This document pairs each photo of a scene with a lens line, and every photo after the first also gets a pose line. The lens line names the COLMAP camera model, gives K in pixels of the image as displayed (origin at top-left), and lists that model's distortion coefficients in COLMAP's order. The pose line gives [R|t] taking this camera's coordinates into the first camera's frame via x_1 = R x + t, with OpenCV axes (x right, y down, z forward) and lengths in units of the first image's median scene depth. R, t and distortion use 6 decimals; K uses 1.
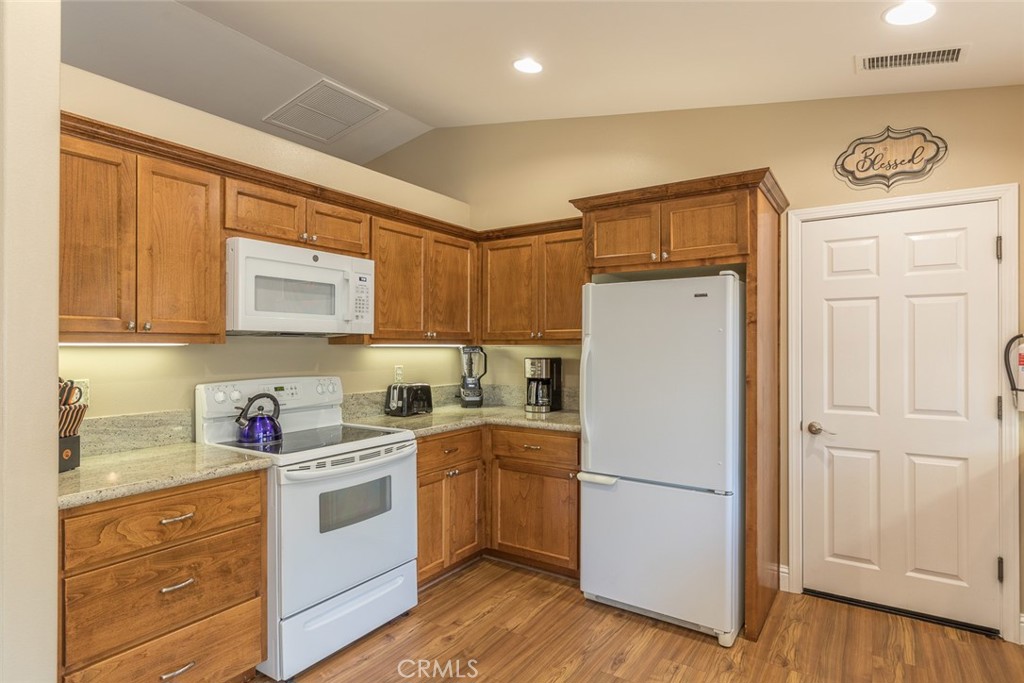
lens RADIAL K [[553.6, 0, 510.0], [0, 553.6, 343.7], [0, 0, 1]] dist [0.003724, -0.000951]
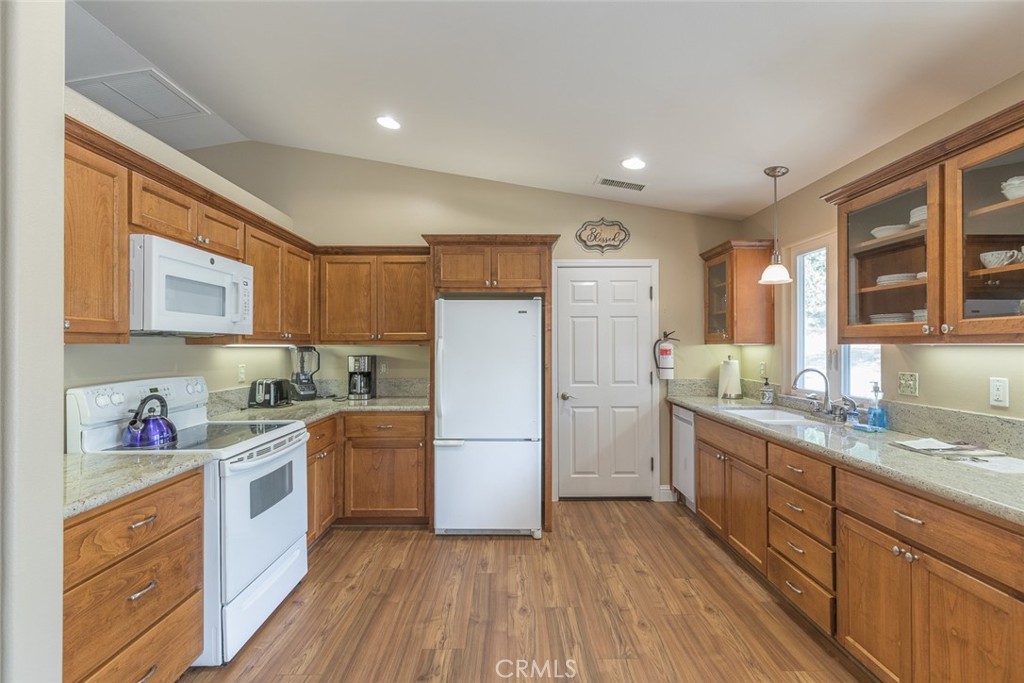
lens RADIAL K [[473.1, 0, 511.5], [0, 473.1, 342.0], [0, 0, 1]] dist [0.011285, -0.000585]
pose [[0.823154, 0.002202, 0.567815, -0.394714], [0.000052, 0.999992, -0.003953, 0.000350], [-0.567819, 0.003283, 0.823147, -0.048274]]
